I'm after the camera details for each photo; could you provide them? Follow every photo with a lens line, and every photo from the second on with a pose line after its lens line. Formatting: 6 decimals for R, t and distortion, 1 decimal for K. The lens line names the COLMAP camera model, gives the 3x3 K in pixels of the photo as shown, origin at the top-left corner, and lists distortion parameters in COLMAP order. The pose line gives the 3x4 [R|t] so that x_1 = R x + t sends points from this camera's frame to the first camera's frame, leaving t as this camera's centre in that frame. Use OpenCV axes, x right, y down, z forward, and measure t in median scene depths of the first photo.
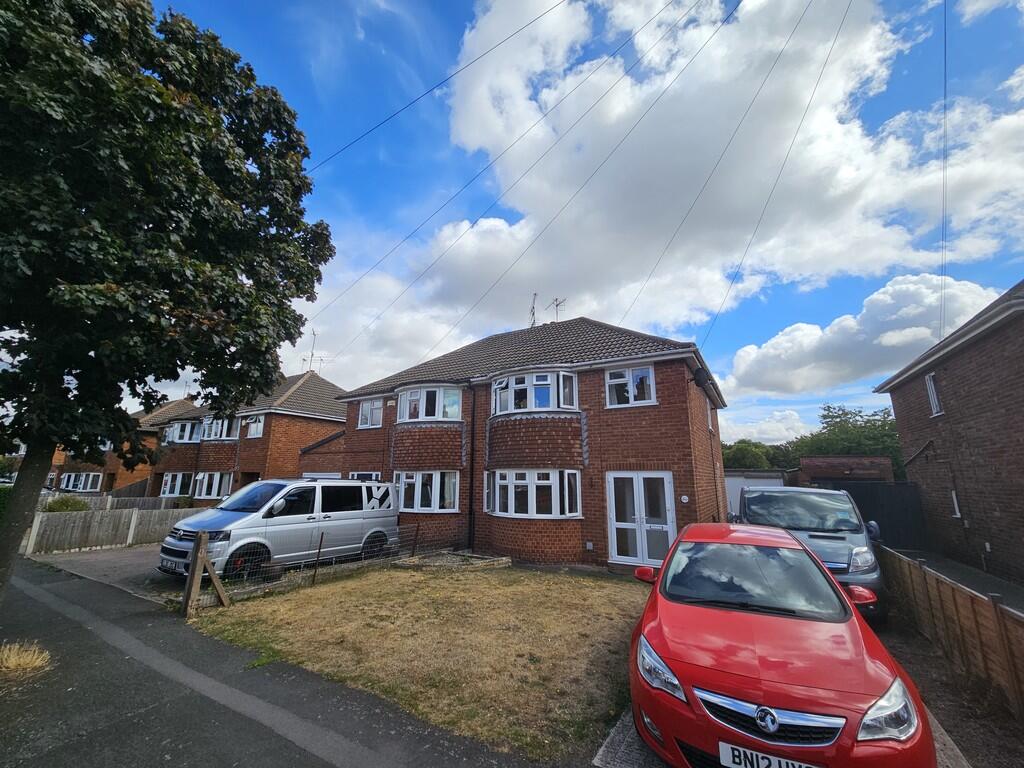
lens RADIAL K [[419.8, 0, 514.8], [0, 419.8, 380.1], [0, 0, 1]] dist [-0.006272, -0.001355]
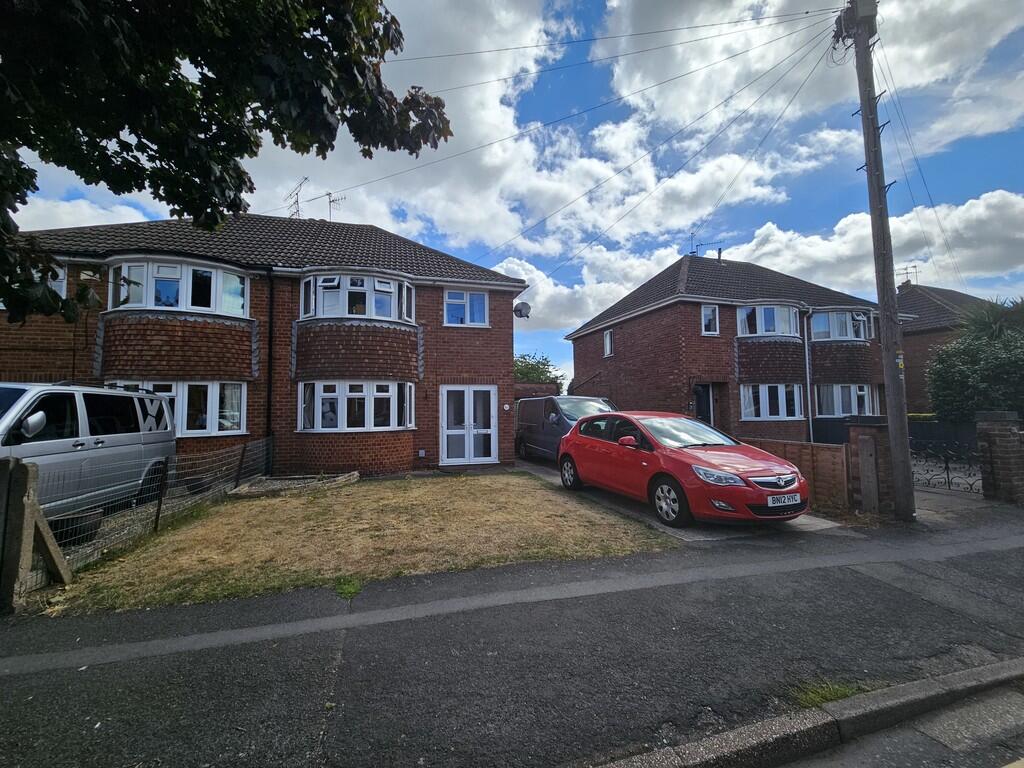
lens RADIAL K [[419.8, 0, 518.2], [0, 419.8, 389.2], [0, 0, 1]] dist [-0.006272, -0.001355]
pose [[0.697803, 0.015993, 0.716111, -0.405824], [-0.151682, 0.980377, 0.125909, 0.063745], [-0.700045, -0.196481, 0.686536, 0.125700]]
